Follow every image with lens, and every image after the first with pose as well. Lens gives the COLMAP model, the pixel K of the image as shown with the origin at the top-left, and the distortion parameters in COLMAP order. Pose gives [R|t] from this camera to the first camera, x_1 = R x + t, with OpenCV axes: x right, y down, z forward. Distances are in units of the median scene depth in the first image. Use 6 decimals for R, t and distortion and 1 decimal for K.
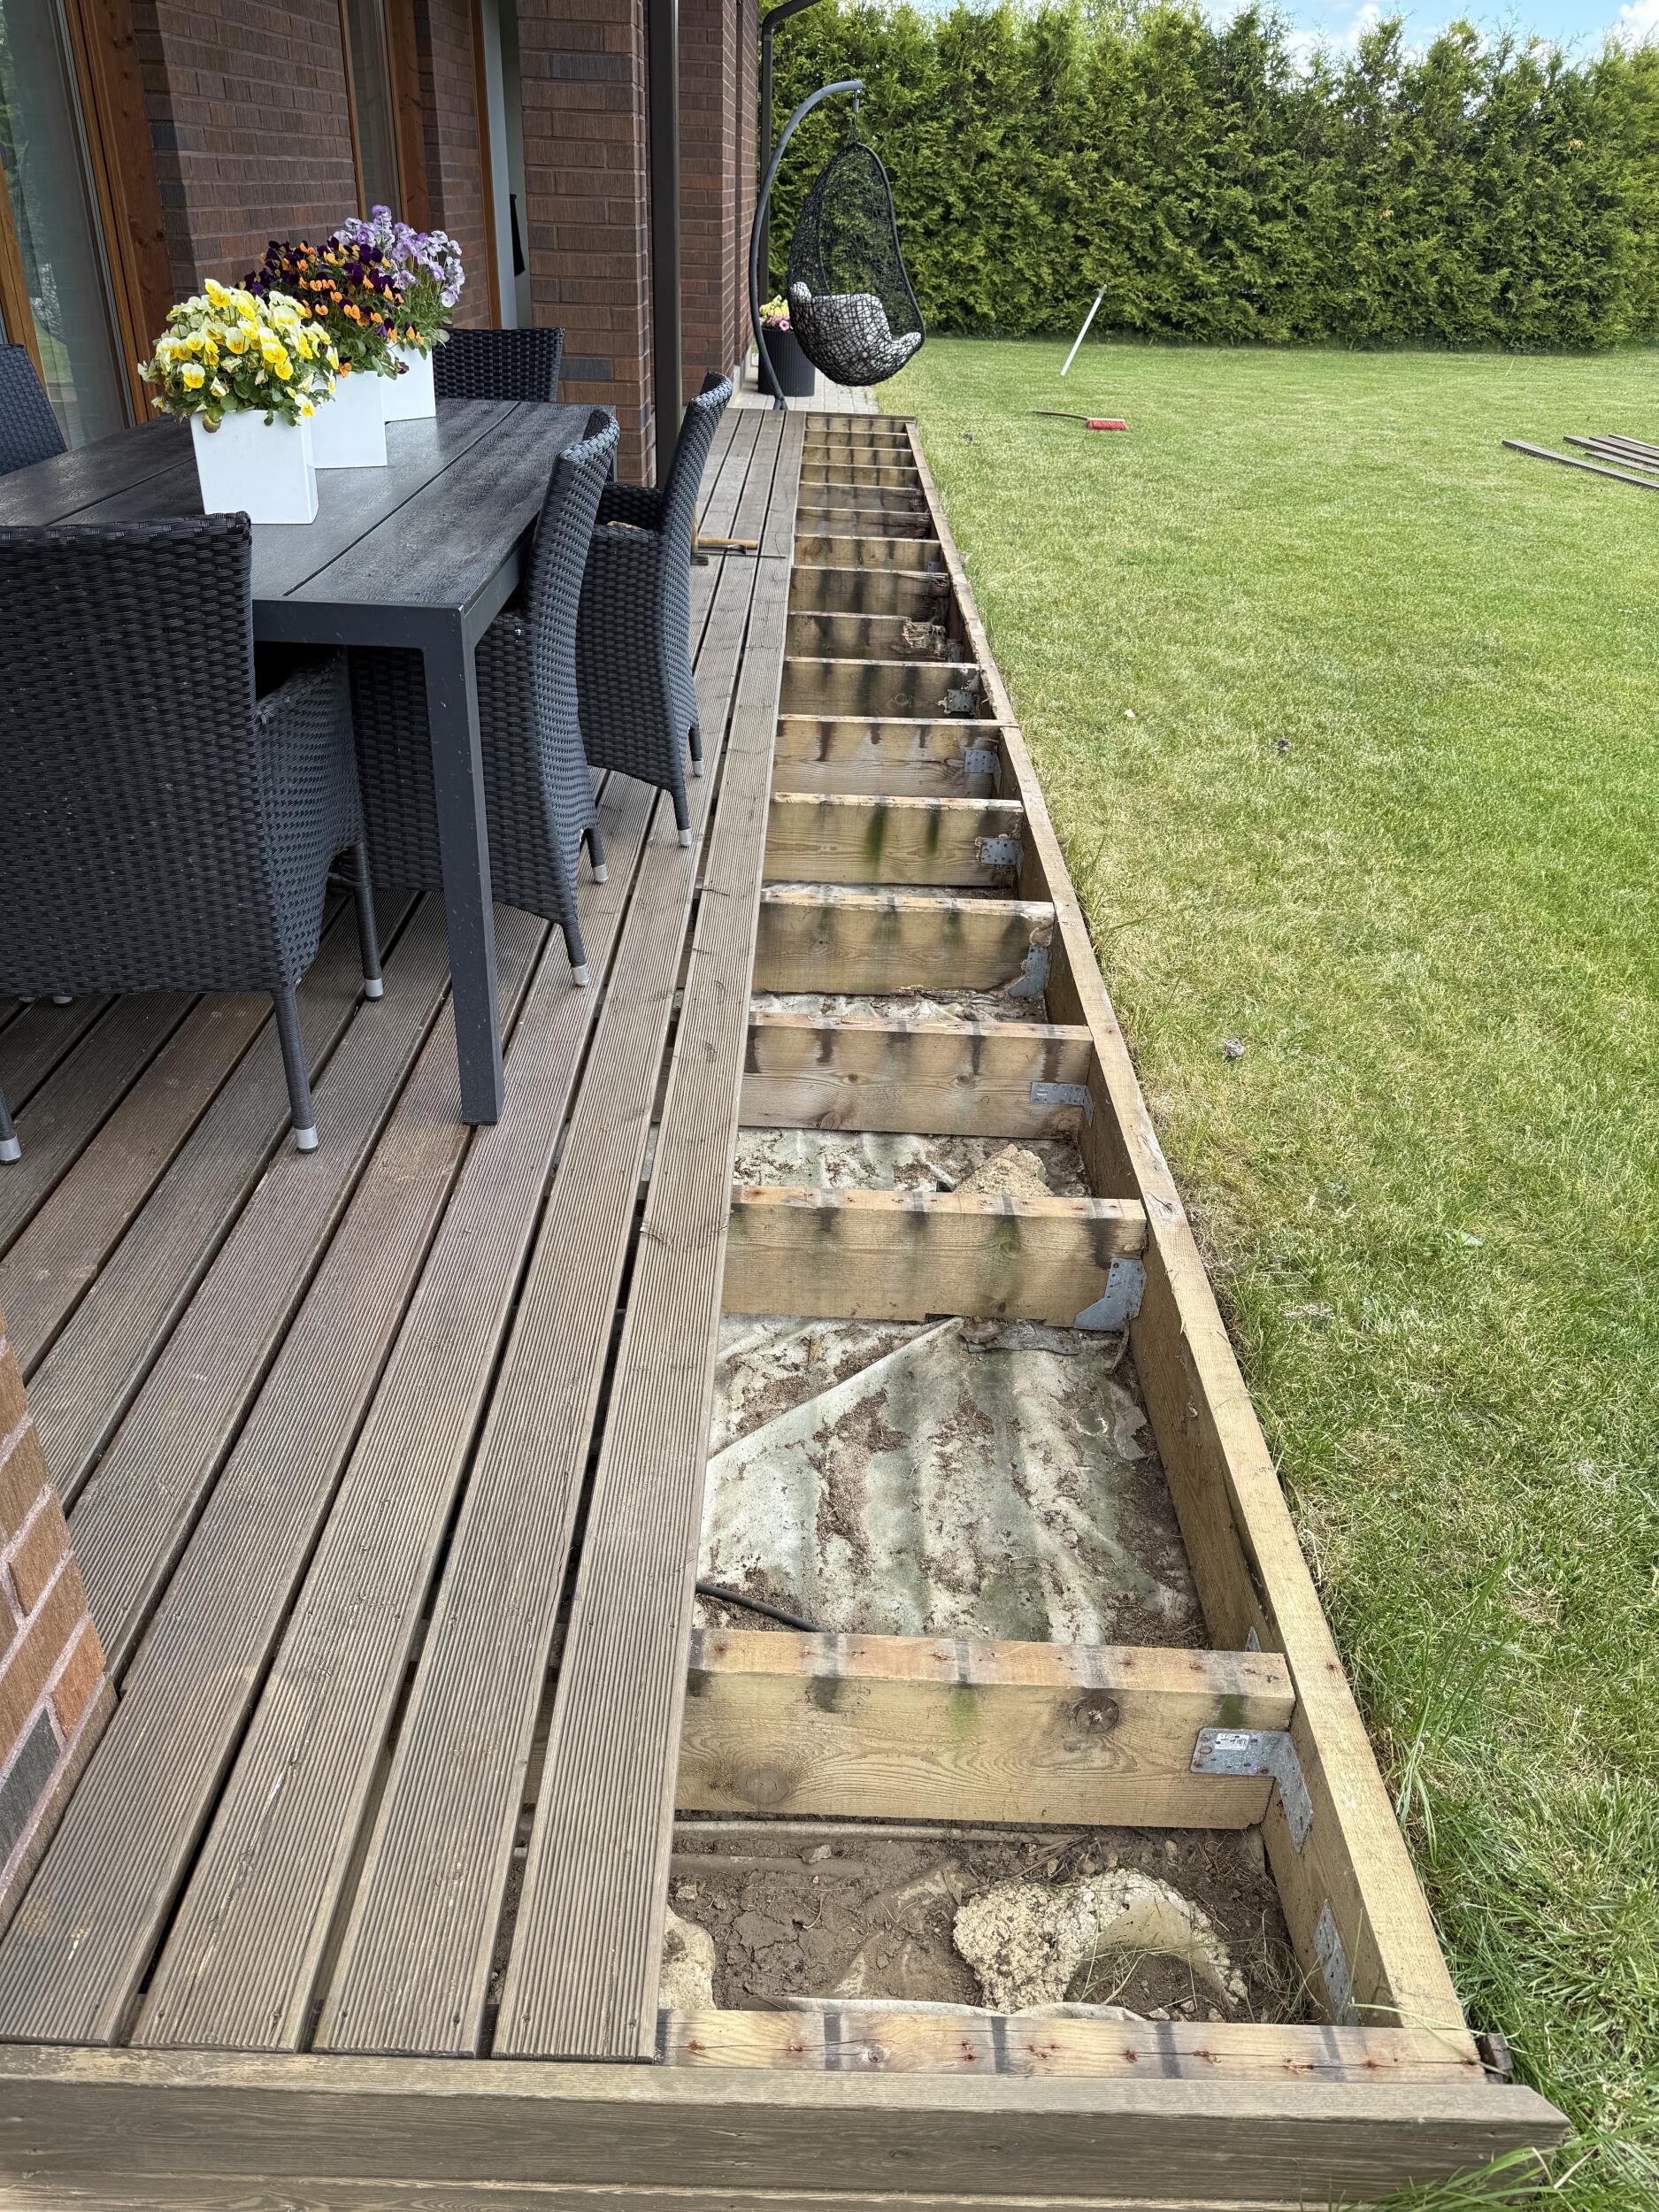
lens RADIAL K [[1553.9, 0, 832.6], [0, 1553.9, 1105.2], [0, 0, 1]] dist [0.089384, -0.110938]
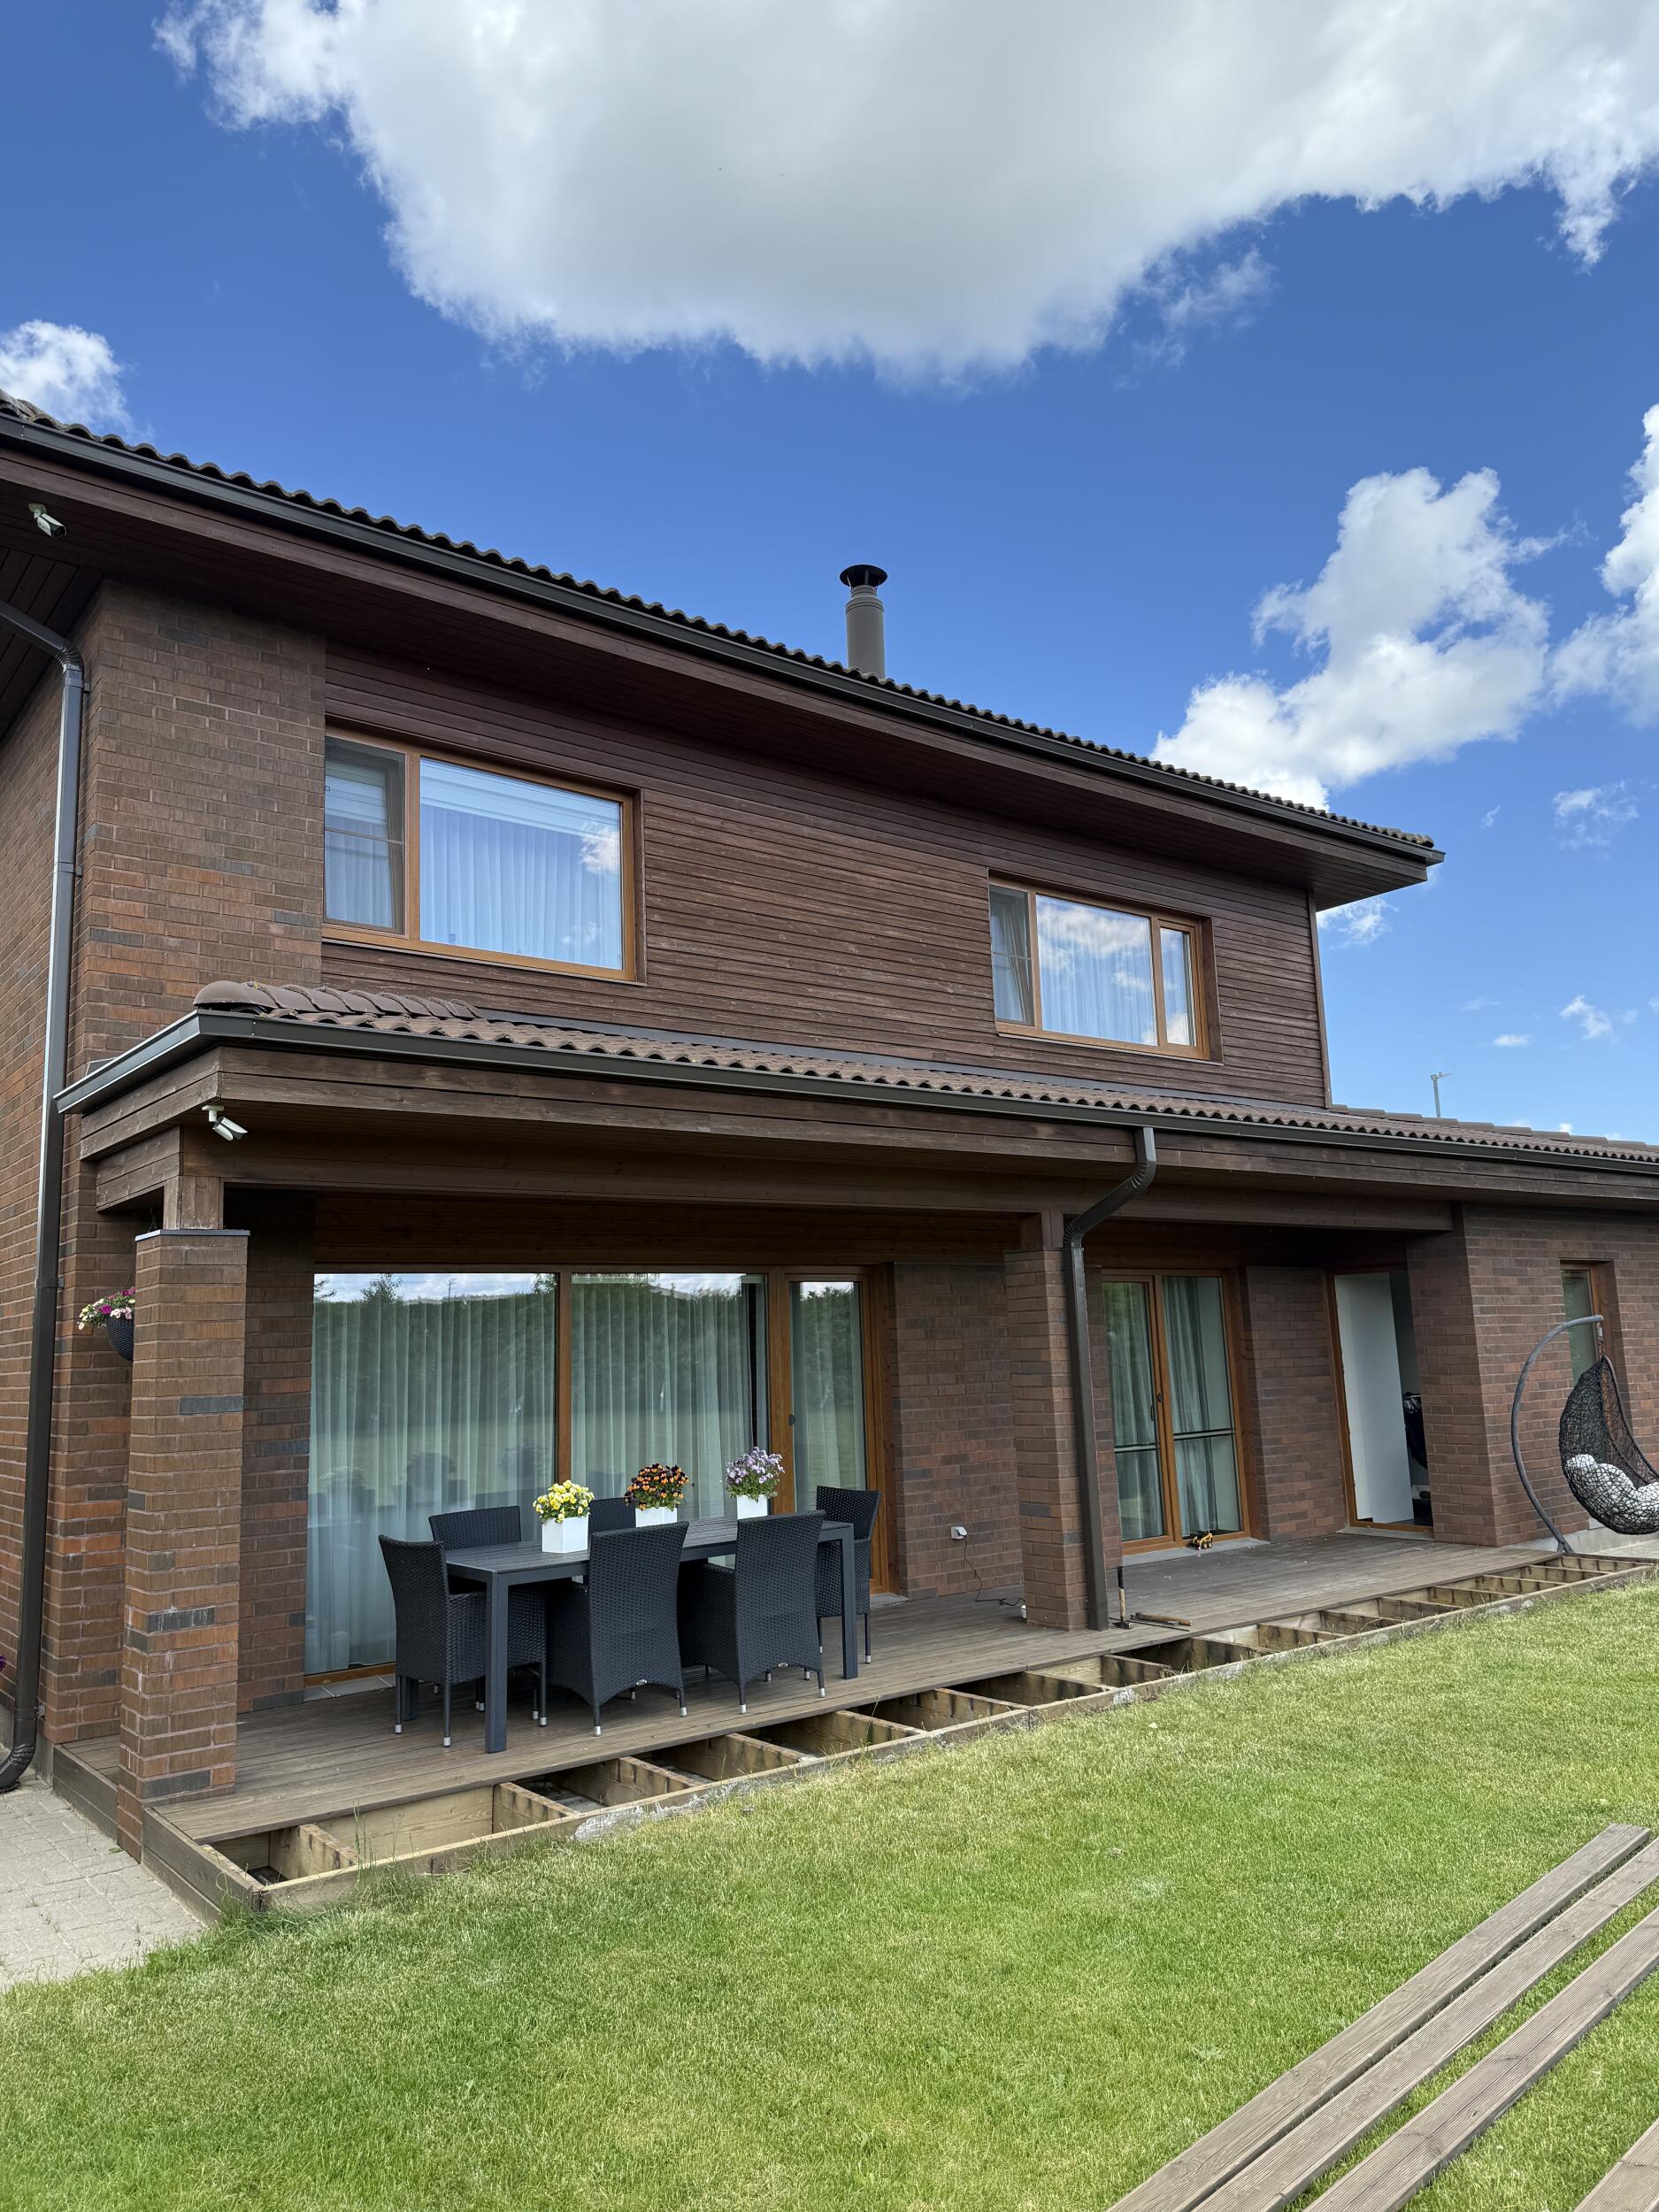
lens RADIAL K [[1553.9, 0, 830.9], [0, 1553.9, 1088.8], [0, 0, 1]] dist [0.089384, -0.110938]
pose [[0.612535, -0.188009, -0.767759, 1.417718], [-0.349333, 0.806909, -0.476302, 0.102219], [0.709061, 0.559955, 0.428582, -0.260450]]
